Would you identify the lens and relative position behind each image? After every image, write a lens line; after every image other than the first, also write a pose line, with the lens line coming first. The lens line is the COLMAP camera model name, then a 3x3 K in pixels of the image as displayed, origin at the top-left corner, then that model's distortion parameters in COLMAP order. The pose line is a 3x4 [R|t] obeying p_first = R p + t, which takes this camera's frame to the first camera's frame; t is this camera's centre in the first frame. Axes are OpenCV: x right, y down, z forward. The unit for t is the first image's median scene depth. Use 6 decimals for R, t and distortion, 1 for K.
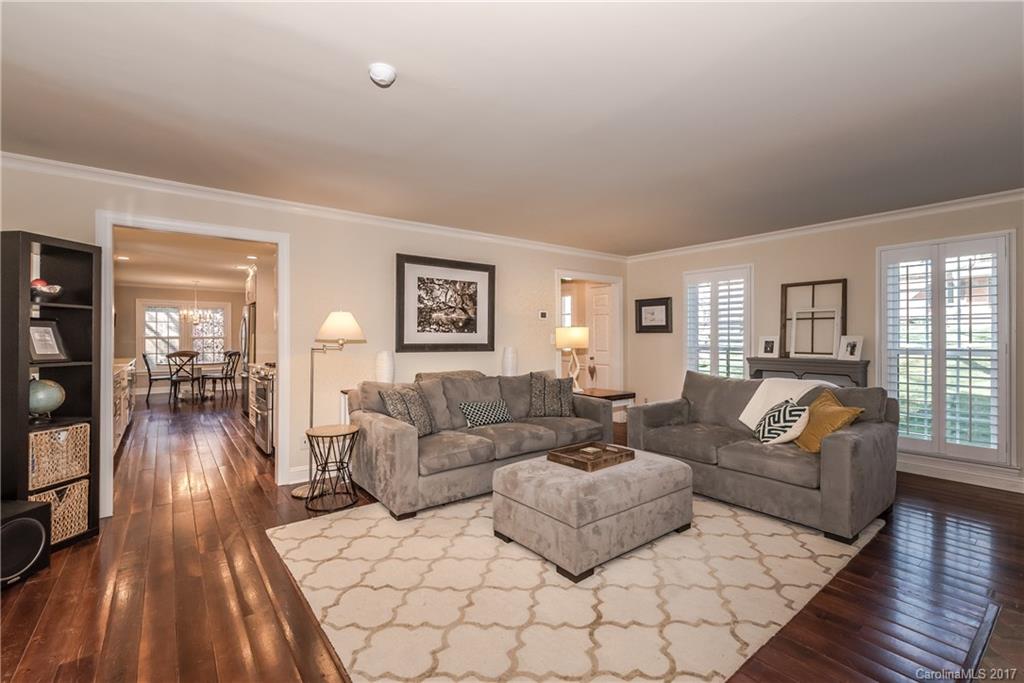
lens RADIAL K [[446.6, 0, 508.4], [0, 446.6, 337.0], [0, 0, 1]] dist [0.002643, 0.000401]
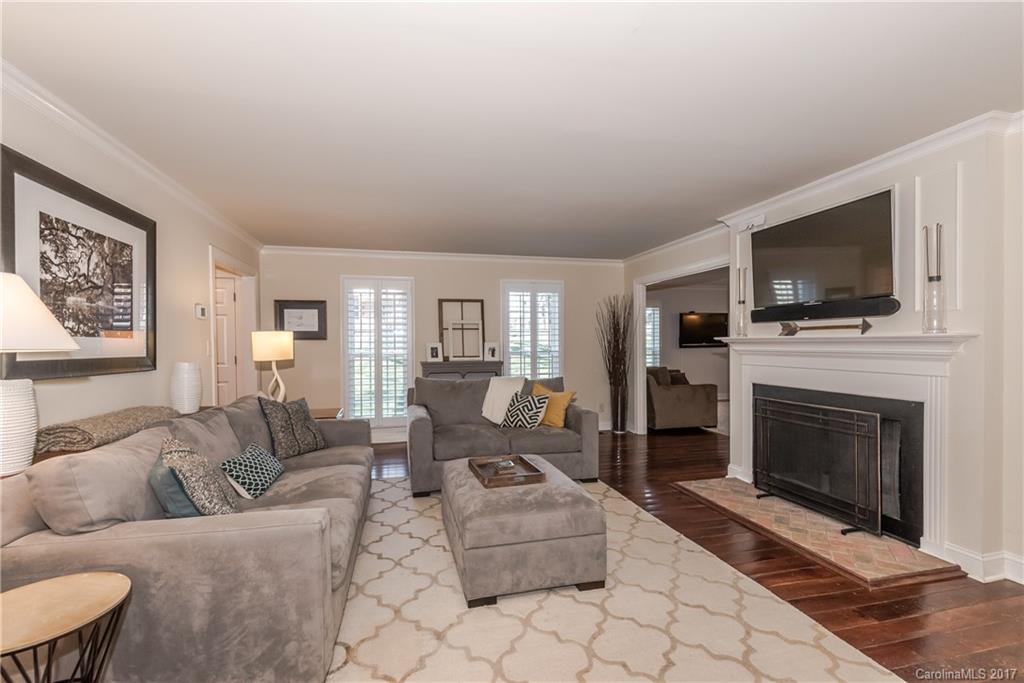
lens RADIAL K [[446.6, 0, 507.1], [0, 446.6, 345.9], [0, 0, 1]] dist [0.002643, 0.000401]
pose [[0.411585, -0.006895, 0.911345, -0.402696], [0.005360, 0.999972, 0.005145, 0.000386], [-0.911356, 0.002767, 0.411611, 0.370828]]
